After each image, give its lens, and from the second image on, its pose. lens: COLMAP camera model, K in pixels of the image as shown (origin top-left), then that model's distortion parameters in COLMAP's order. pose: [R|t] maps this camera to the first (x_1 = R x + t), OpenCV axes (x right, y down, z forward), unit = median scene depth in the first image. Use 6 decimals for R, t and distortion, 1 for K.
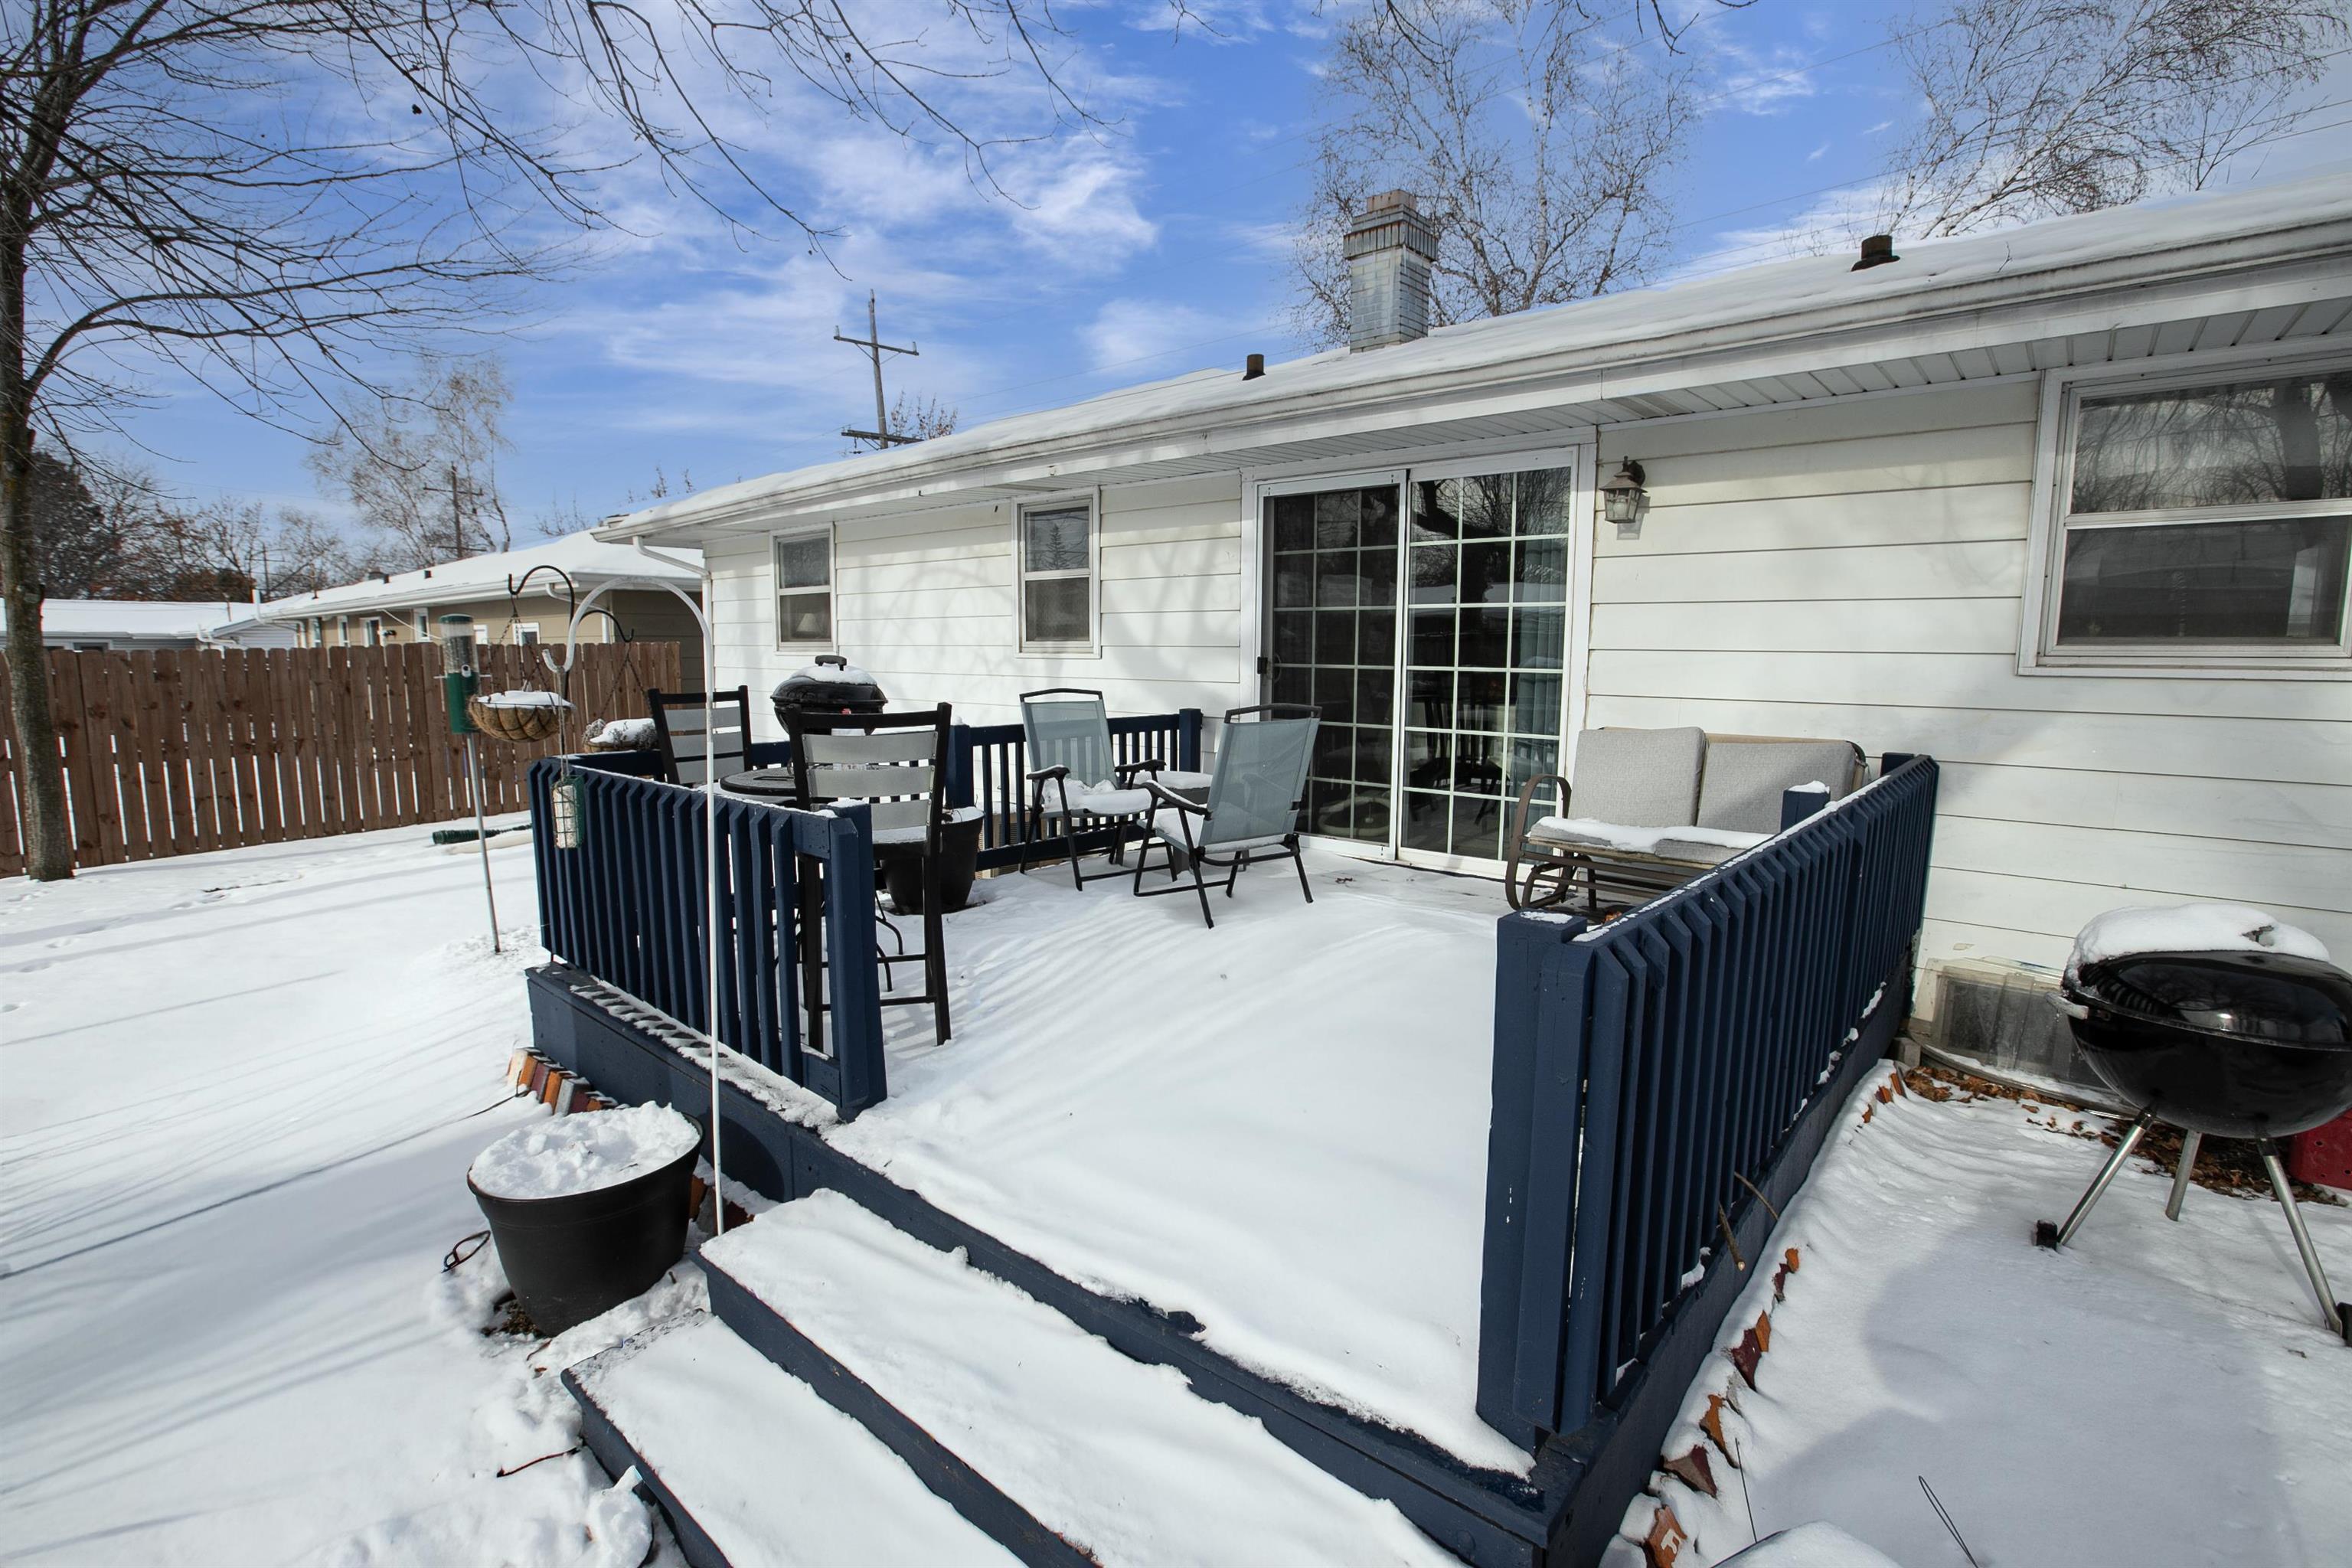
lens RADIAL K [[1036.1, 0, 1180.6], [0, 1036.1, 794.7], [0, 0, 1]] dist [-0.005800, -0.000136]
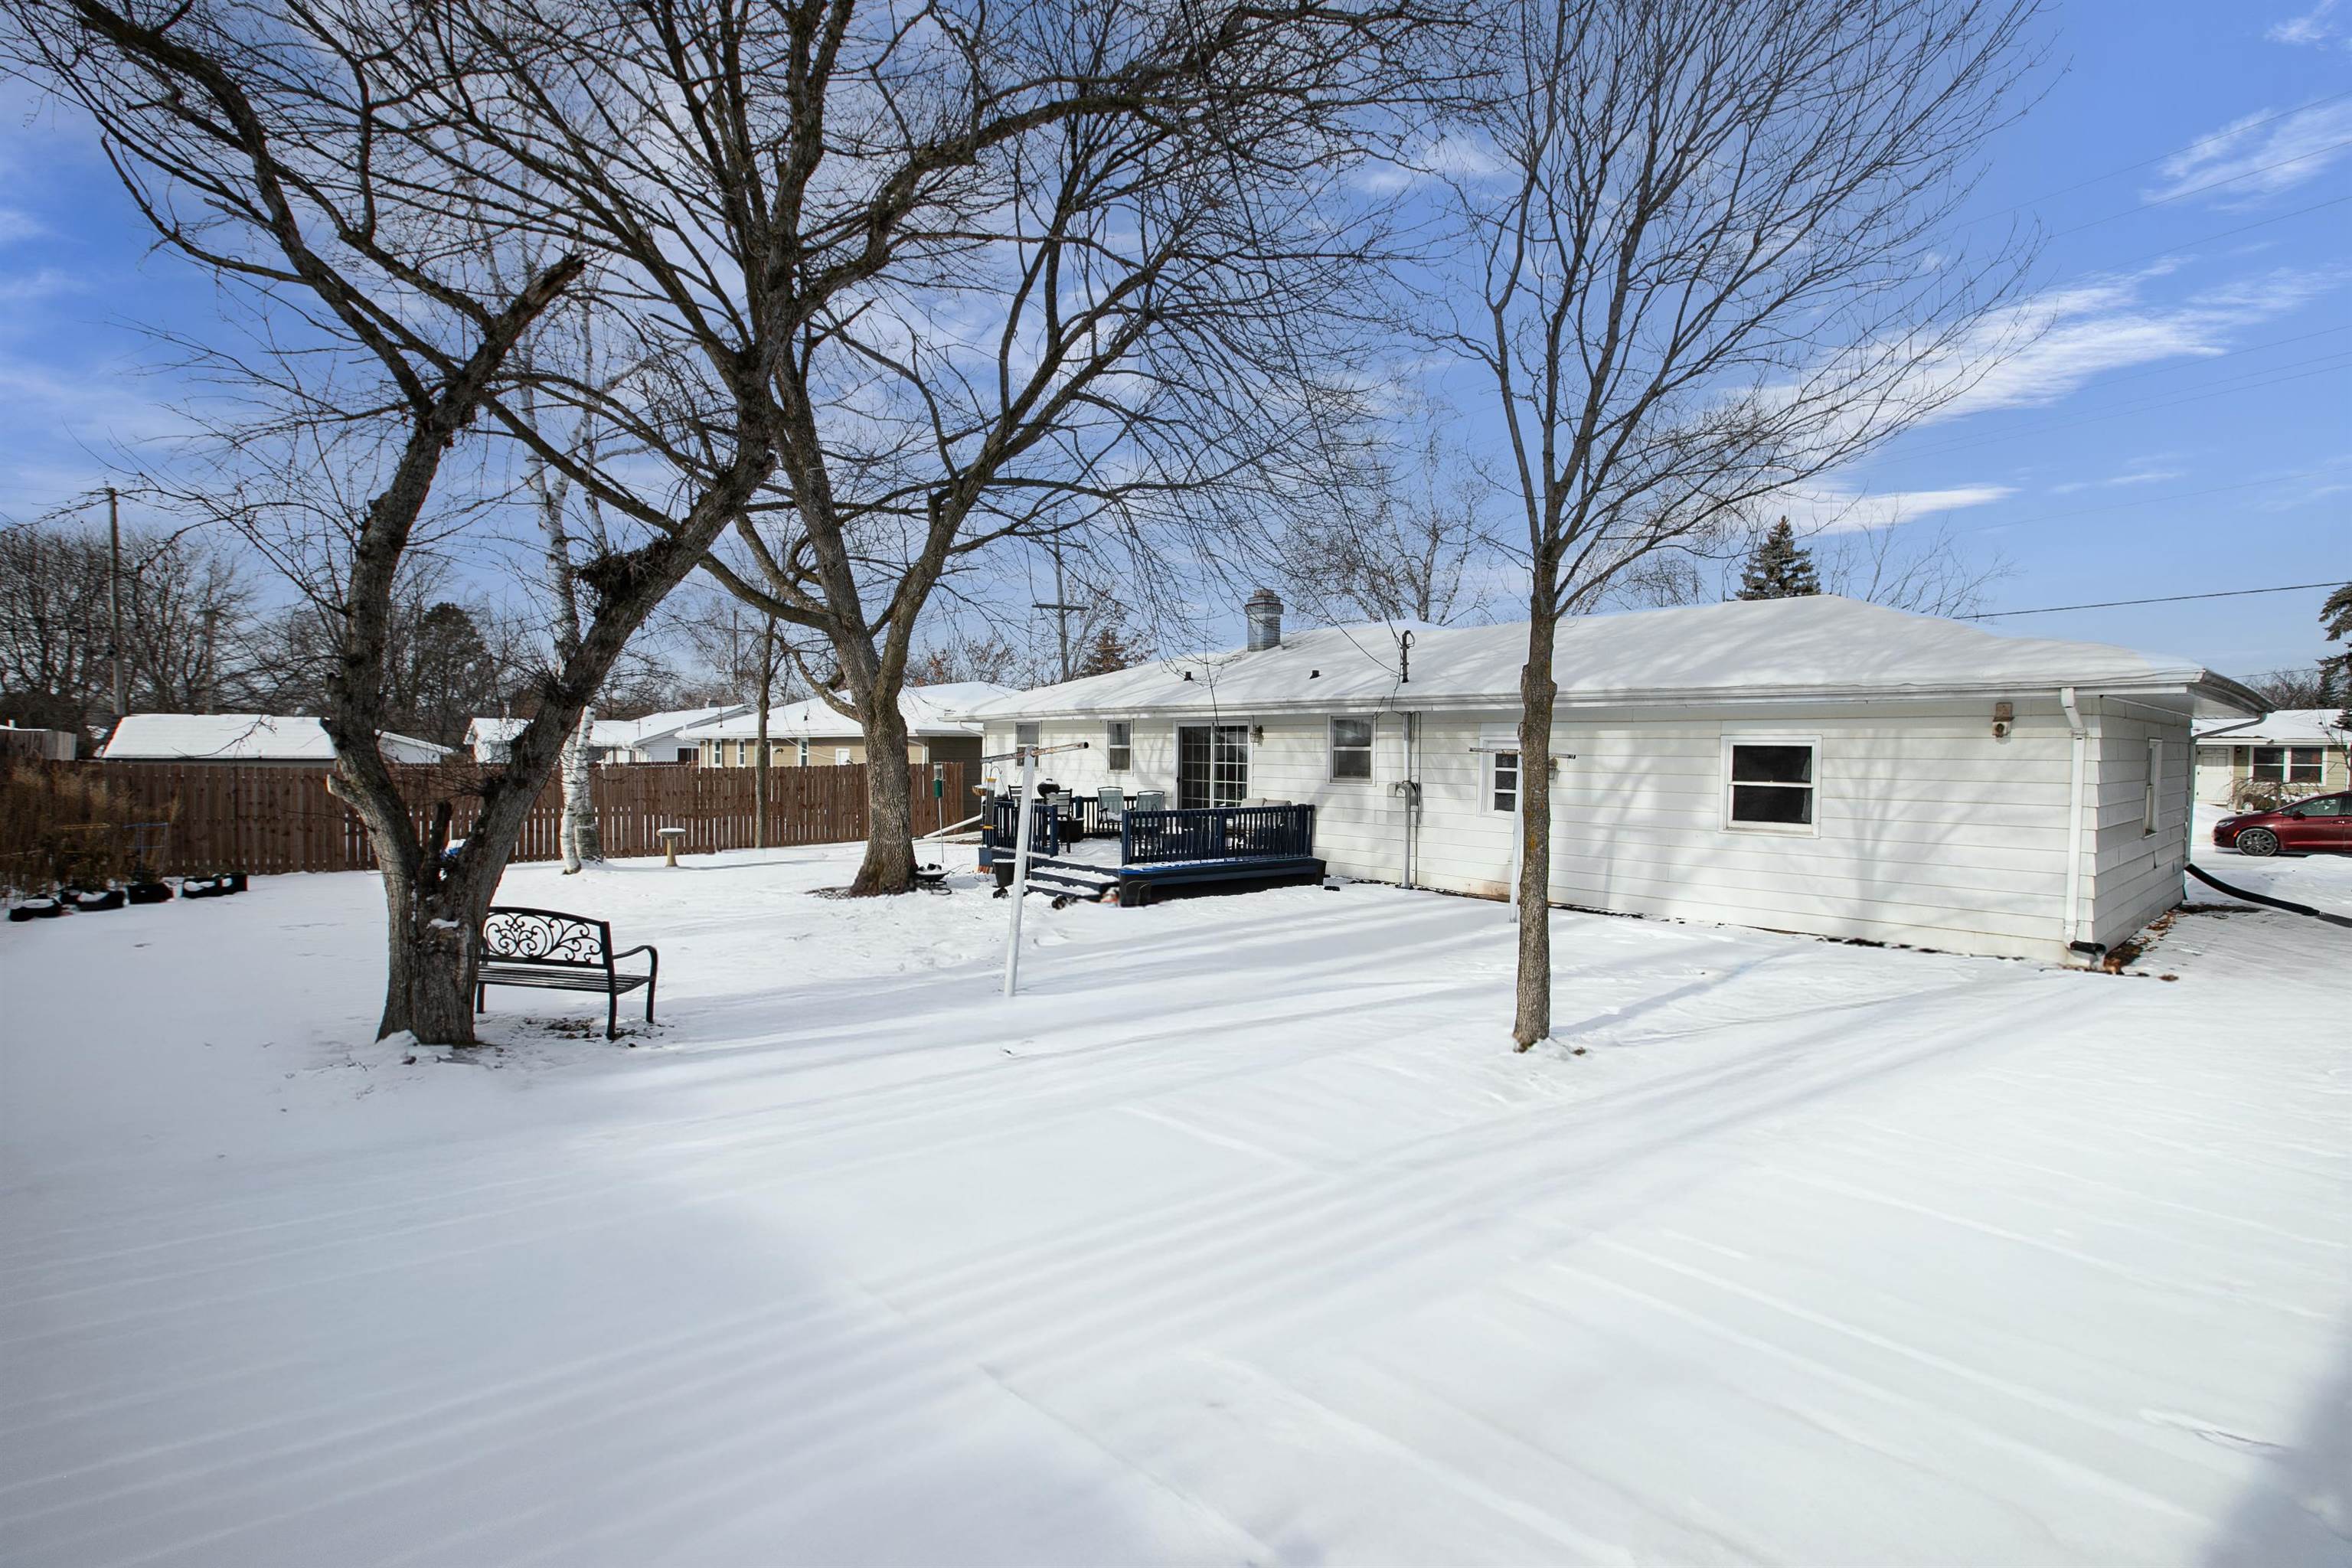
lens RADIAL K [[1036.1, 0, 1171.4], [0, 1036.1, 786.1], [0, 0, 1]] dist [-0.005800, -0.000136]
pose [[0.986607, 0.001704, -0.163105, 0.553427], [-0.017367, 0.995359, -0.094655, 0.186327], [0.162186, 0.096220, 0.982058, -2.016372]]
